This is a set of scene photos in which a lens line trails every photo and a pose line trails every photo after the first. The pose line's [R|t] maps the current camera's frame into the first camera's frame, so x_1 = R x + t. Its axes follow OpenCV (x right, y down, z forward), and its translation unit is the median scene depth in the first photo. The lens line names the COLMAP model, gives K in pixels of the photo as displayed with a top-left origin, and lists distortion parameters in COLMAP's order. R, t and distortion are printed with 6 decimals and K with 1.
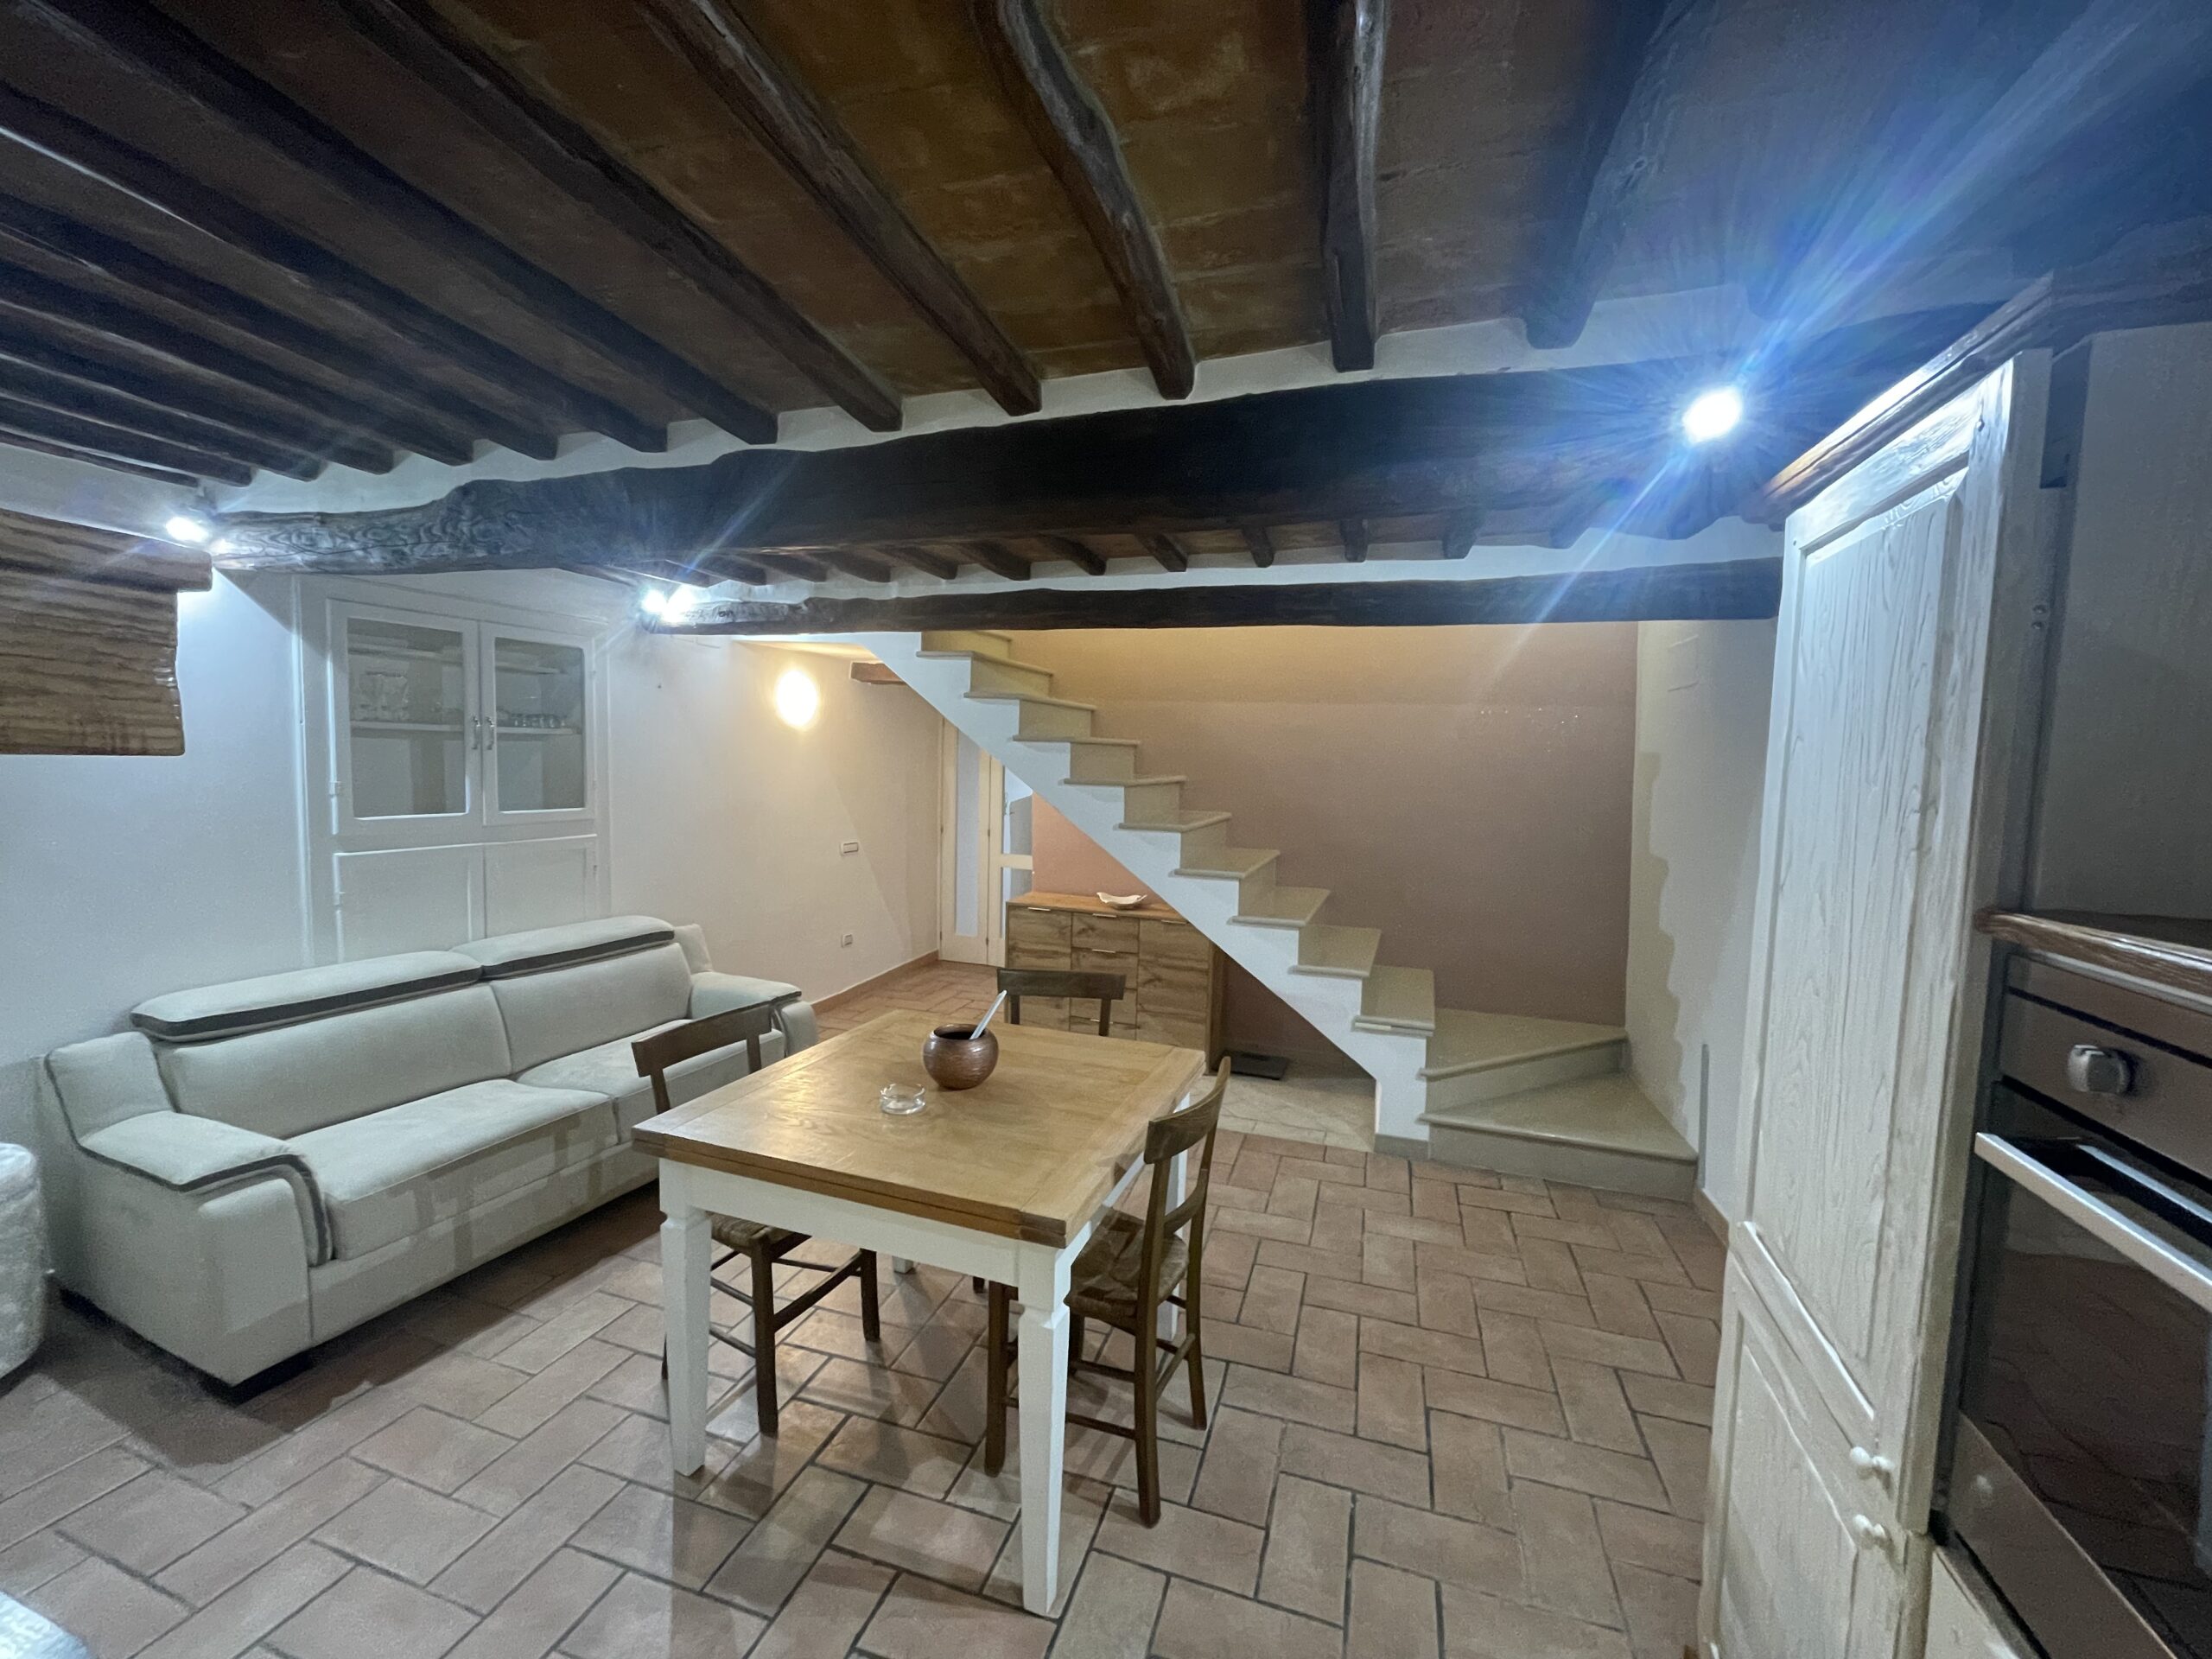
lens RADIAL K [[889.8, 0, 1099.7], [0, 889.8, 826.8], [0, 0, 1]] dist [-0.003165, 0.000215]
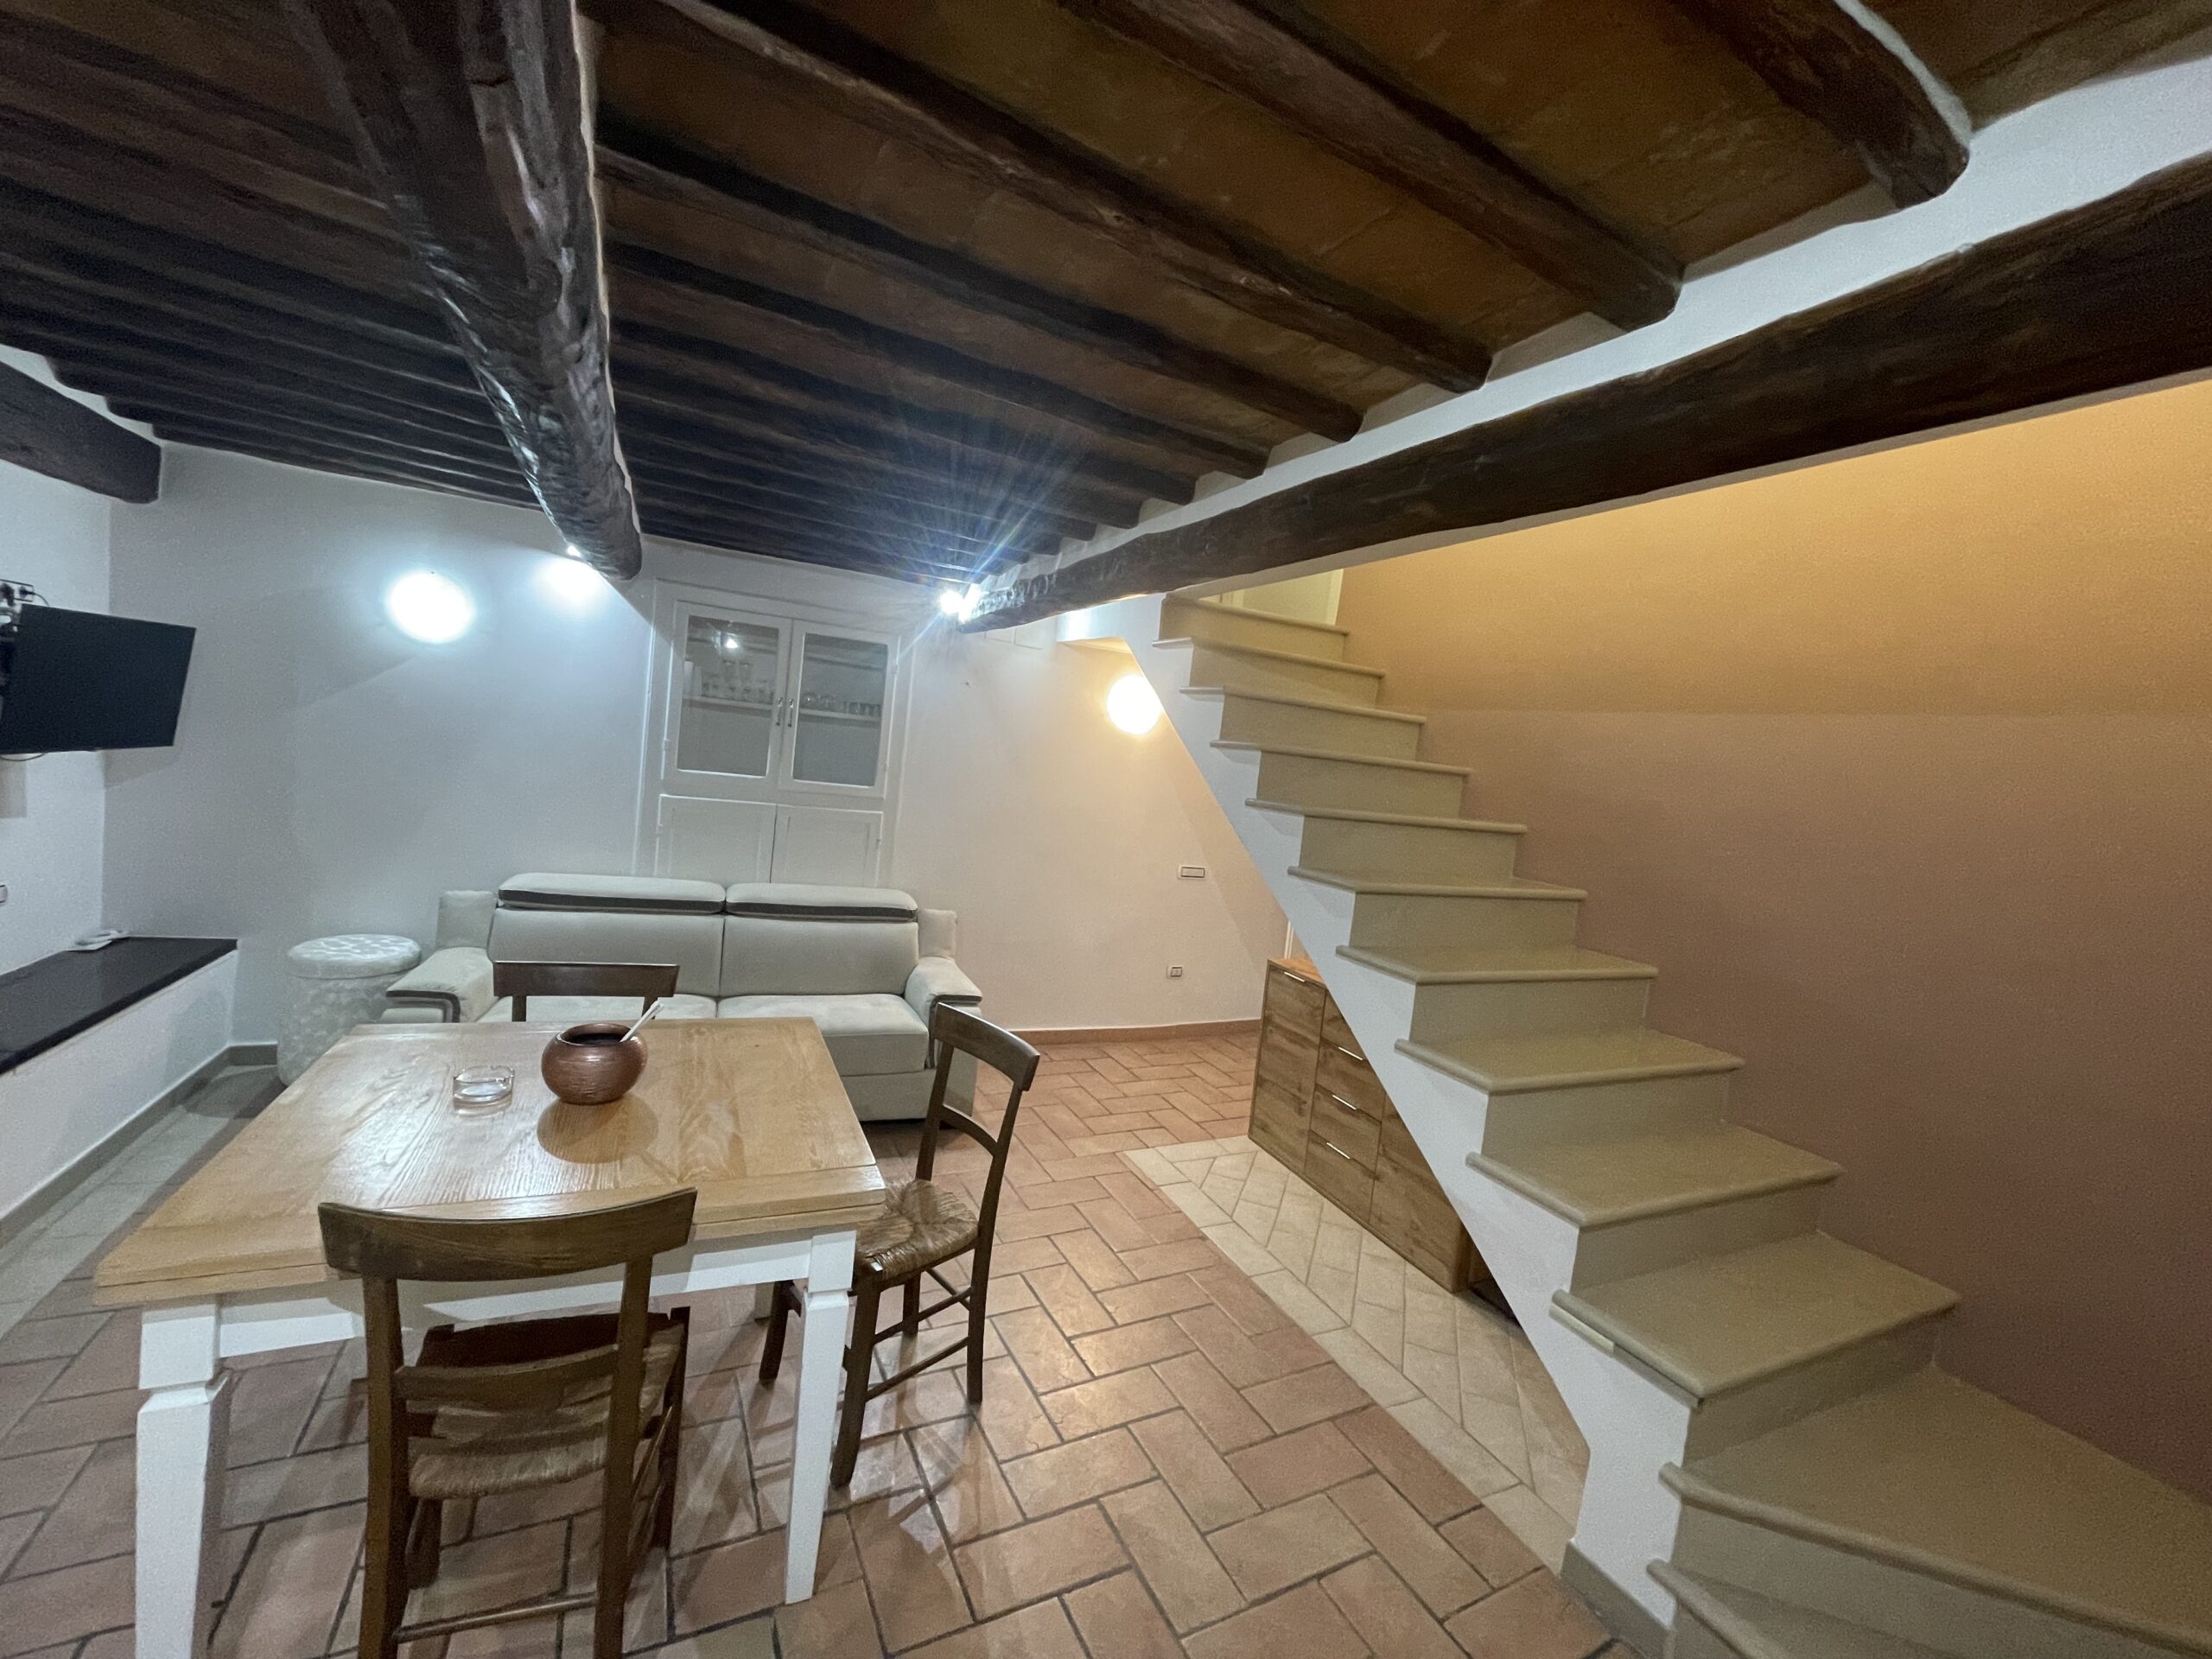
lens RADIAL K [[888.0, 0, 1110.1], [0, 888.0, 828.0], [0, 0, 1]] dist [-0.002668, -0.000065]
pose [[0.714646, 0.106141, -0.691386, 0.519765], [-0.145870, 0.989303, 0.001099, -0.018552], [0.684107, 0.100067, 0.722485, 0.513700]]
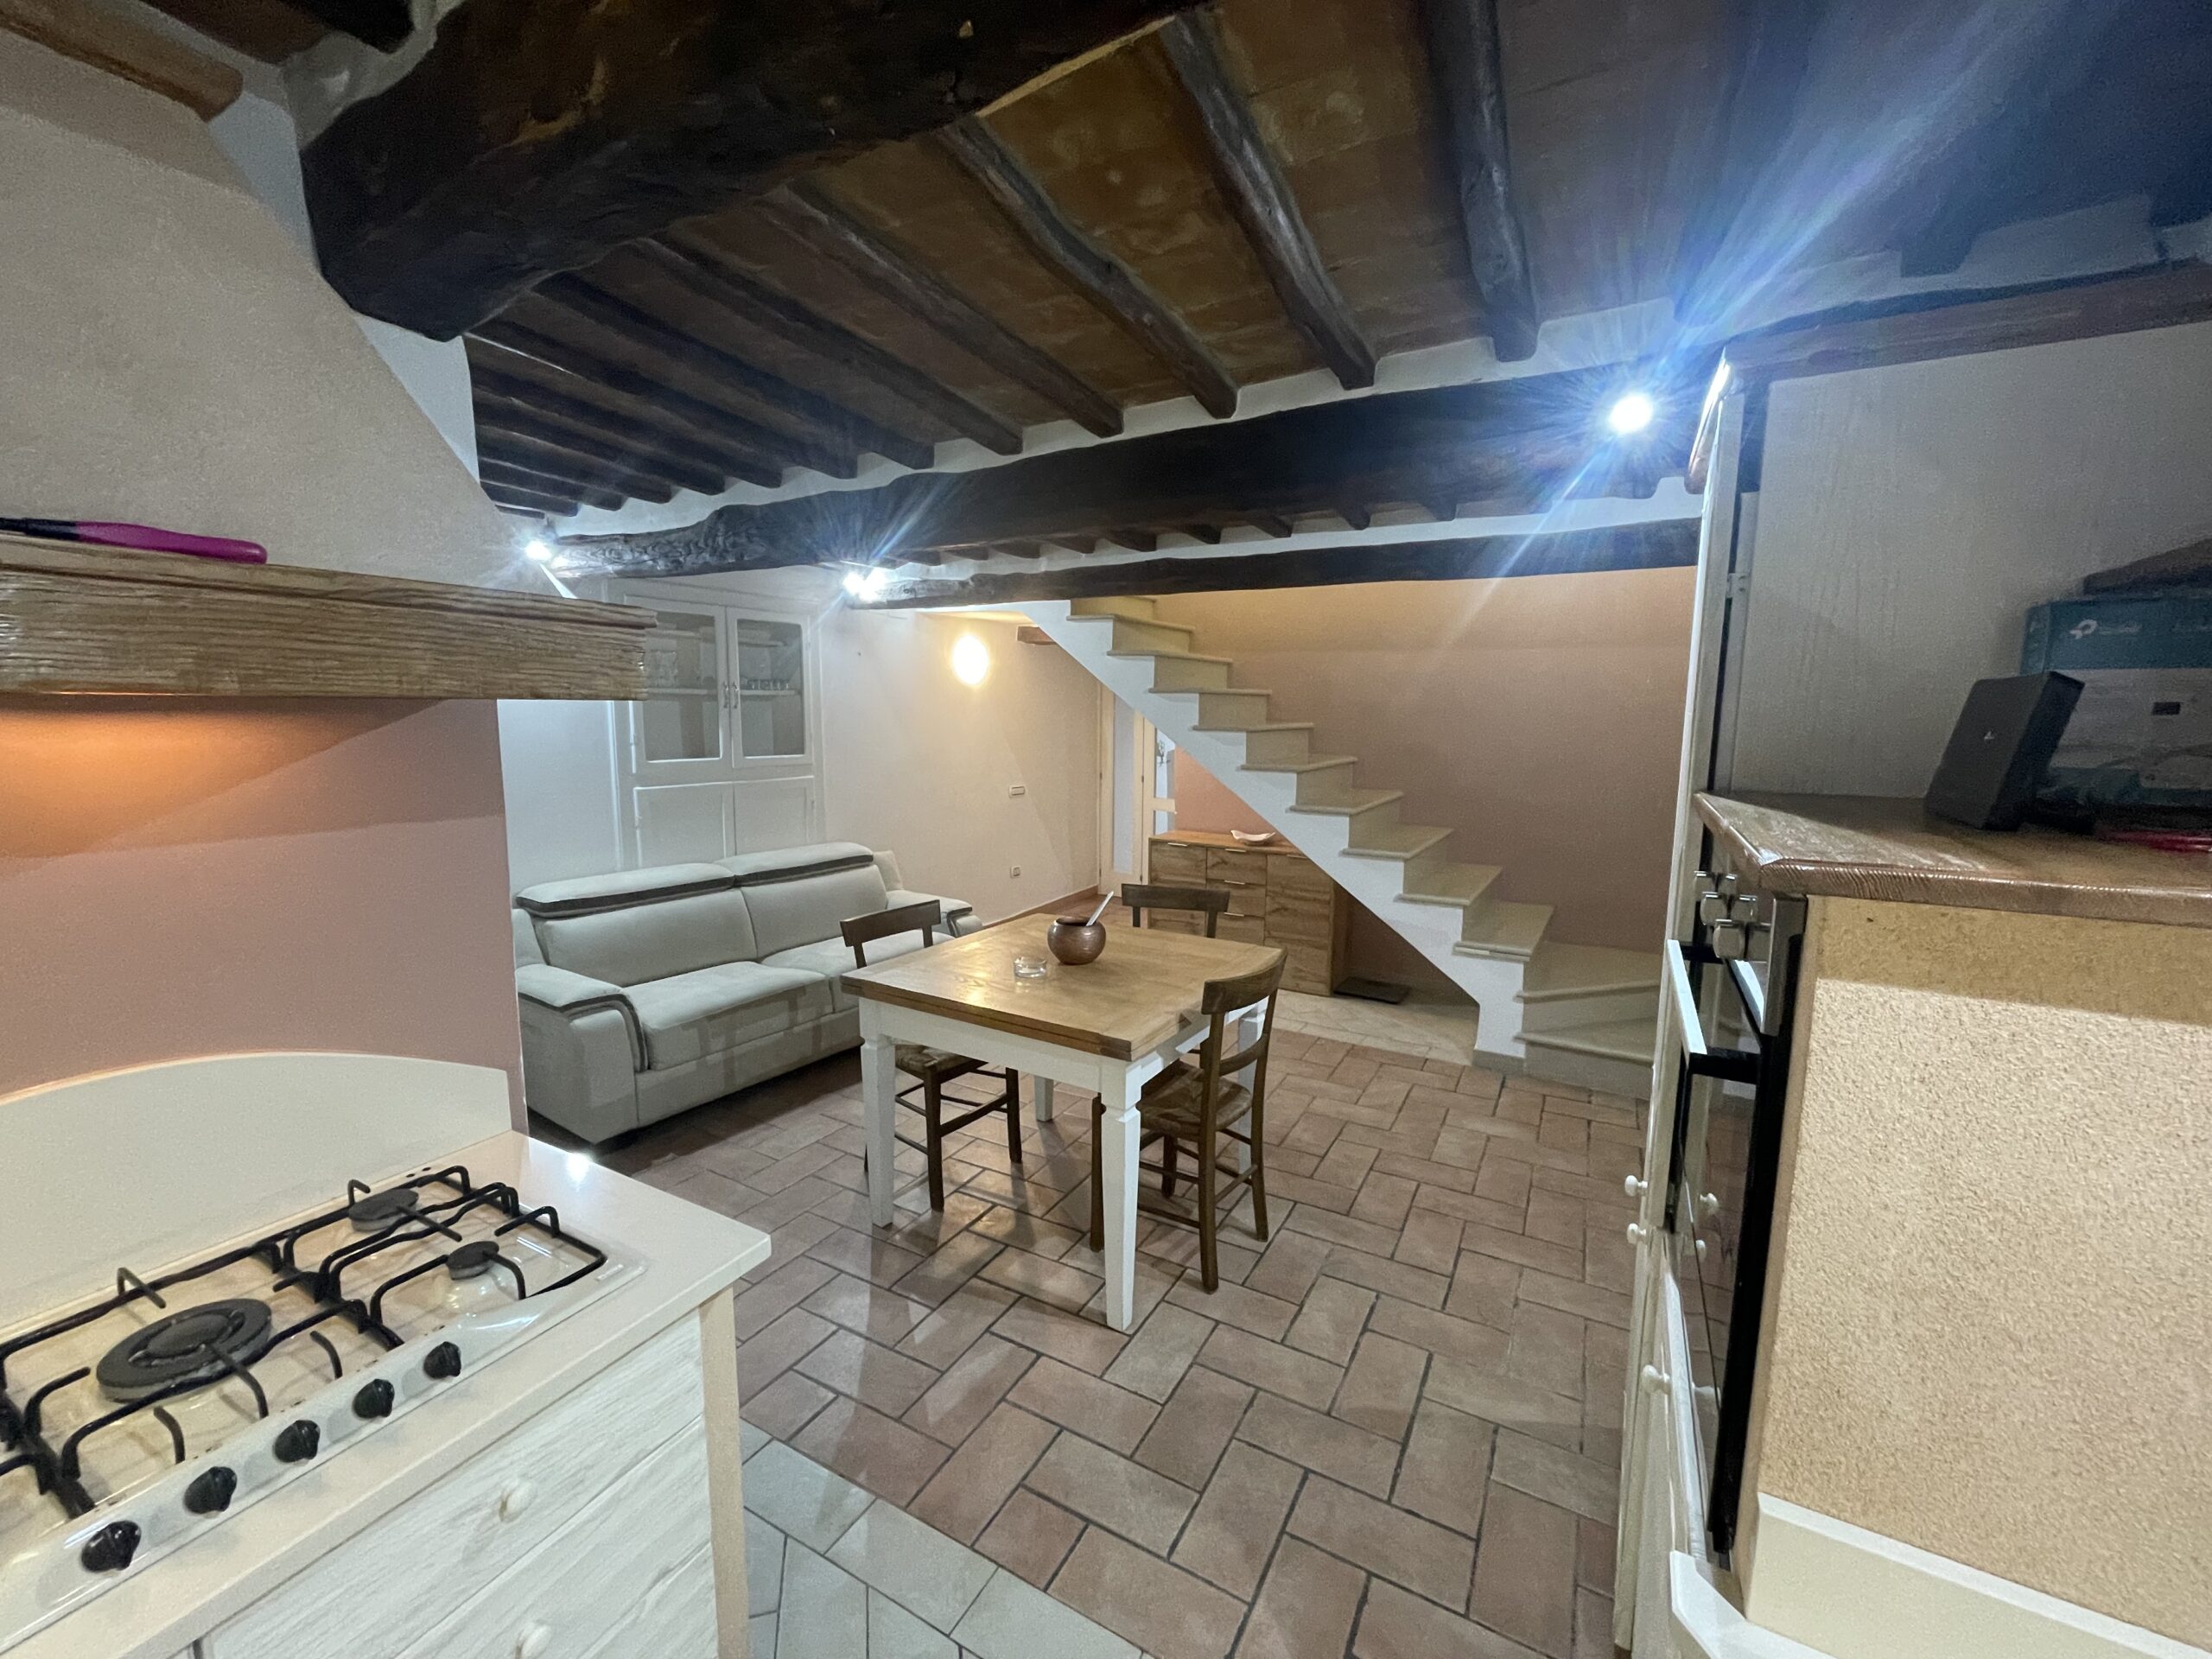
lens RADIAL K [[889.8, 0, 1099.7], [0, 889.8, 826.8], [0, 0, 1]] dist [-0.003165, 0.000215]
pose [[0.979250, 0.009343, -0.202442, 0.096638], [0.000888, 0.998729, 0.050387, 0.022016], [0.202656, -0.049521, 0.977997, -0.171832]]
